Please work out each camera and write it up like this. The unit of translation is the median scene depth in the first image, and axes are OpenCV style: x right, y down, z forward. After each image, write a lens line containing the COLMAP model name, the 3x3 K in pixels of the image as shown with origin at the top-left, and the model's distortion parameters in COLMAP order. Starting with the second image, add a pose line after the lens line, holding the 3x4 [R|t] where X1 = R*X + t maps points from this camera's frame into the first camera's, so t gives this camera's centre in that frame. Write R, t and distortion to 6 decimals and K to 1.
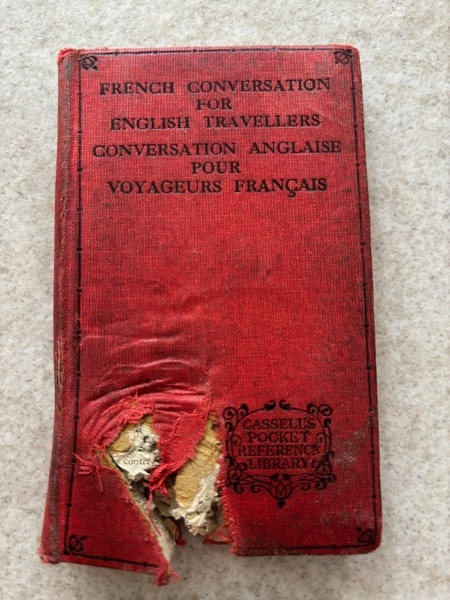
lens RADIAL K [[445.3, 0, 224.7], [0, 445.3, 301.0], [0, 0, 1]] dist [-0.036724, 0.002198]
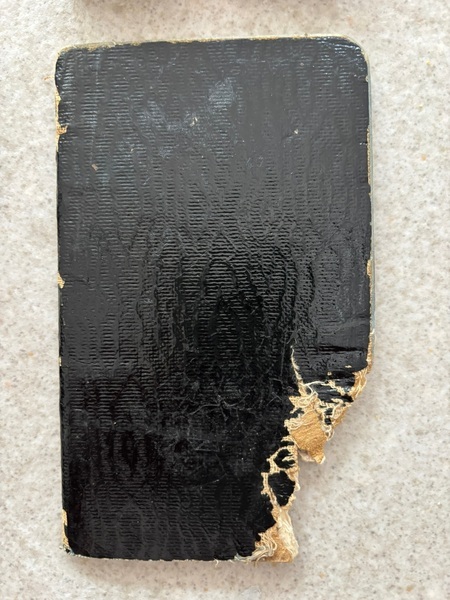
lens RADIAL K [[445.3, 0, 223.0], [0, 445.3, 300.1], [0, 0, 1]] dist [-0.036724, 0.002198]
pose [[0.999946, 0.005432, -0.008803, 0.018343], [-0.005070, 0.999164, 0.040571, 1.211318], [0.009016, -0.040525, 0.999138, -0.084060]]
